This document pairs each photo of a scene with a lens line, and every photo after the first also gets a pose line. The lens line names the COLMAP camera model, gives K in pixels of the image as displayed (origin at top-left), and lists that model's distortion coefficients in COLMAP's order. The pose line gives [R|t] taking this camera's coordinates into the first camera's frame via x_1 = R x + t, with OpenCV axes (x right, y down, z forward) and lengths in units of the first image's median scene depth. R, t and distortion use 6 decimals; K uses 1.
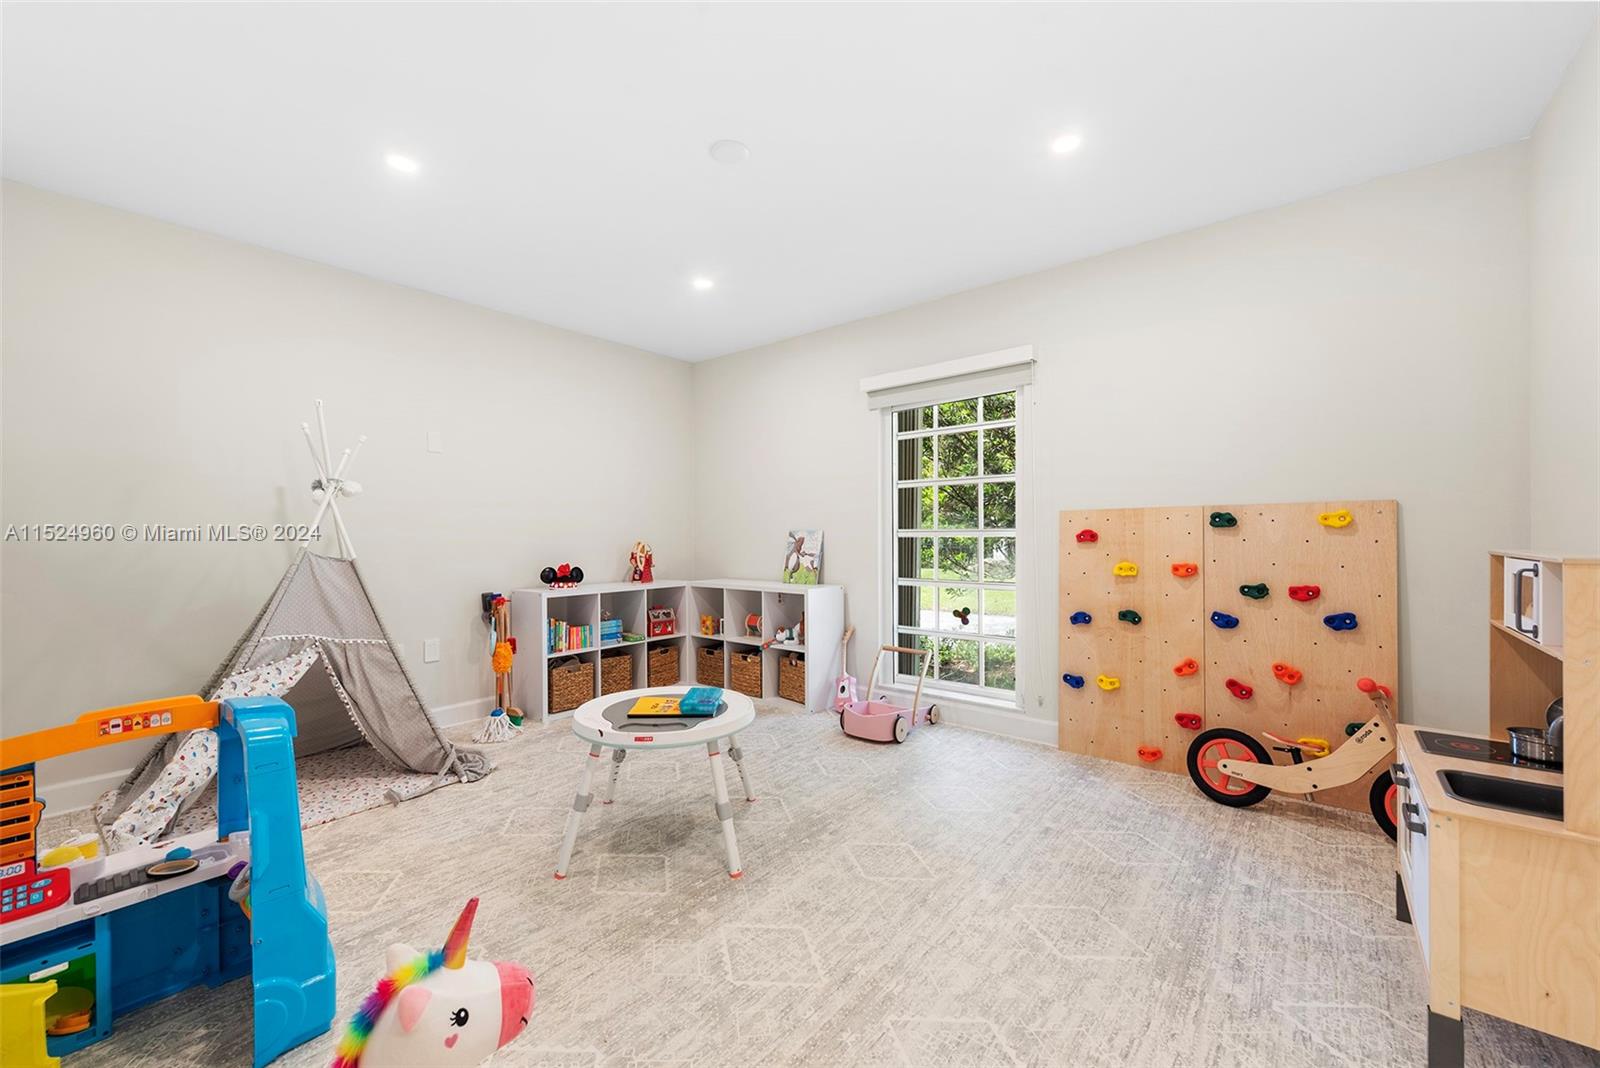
lens RADIAL K [[627.4, 0, 796.9], [0, 627.4, 539.3], [0, 0, 1]] dist [0.017379, -0.007547]
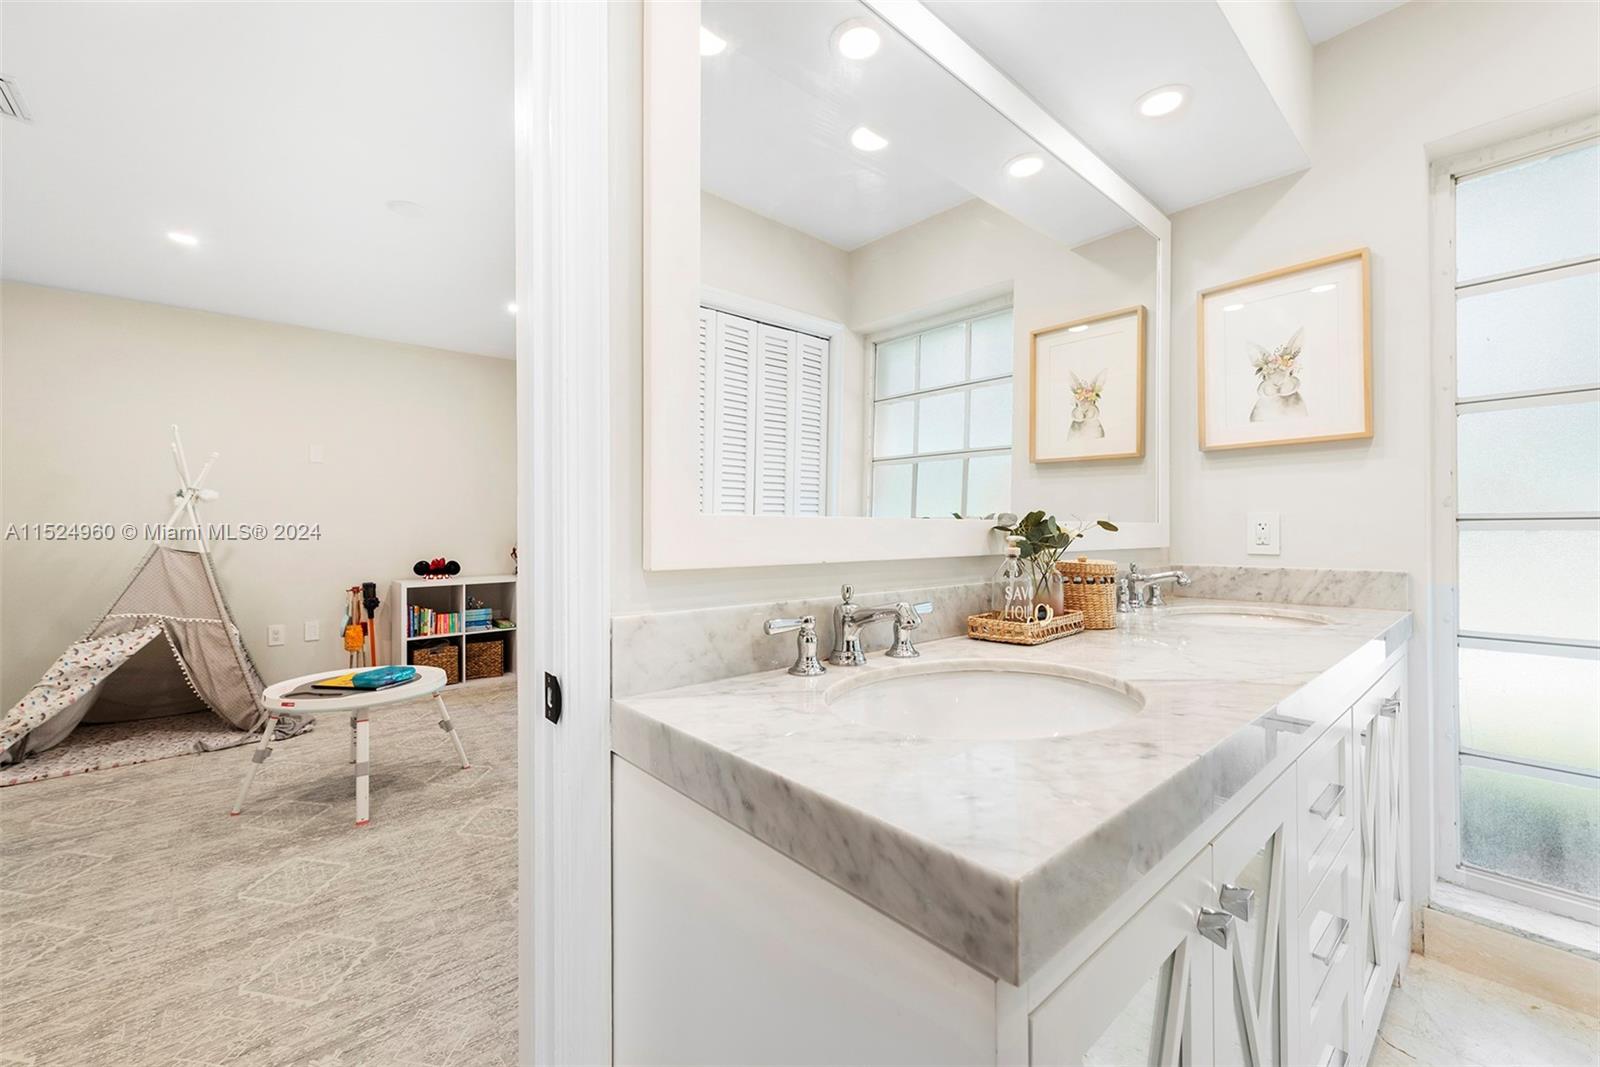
lens RADIAL K [[635.3, 0, 801.8], [0, 635.3, 534.6], [0, 0, 1]] dist [0.014409, -0.003934]
pose [[0.986425, 0.001562, -0.164203, 0.679334], [-0.001288, 0.999998, 0.001775, -0.009014], [0.164206, -0.001539, 0.986425, -0.036735]]
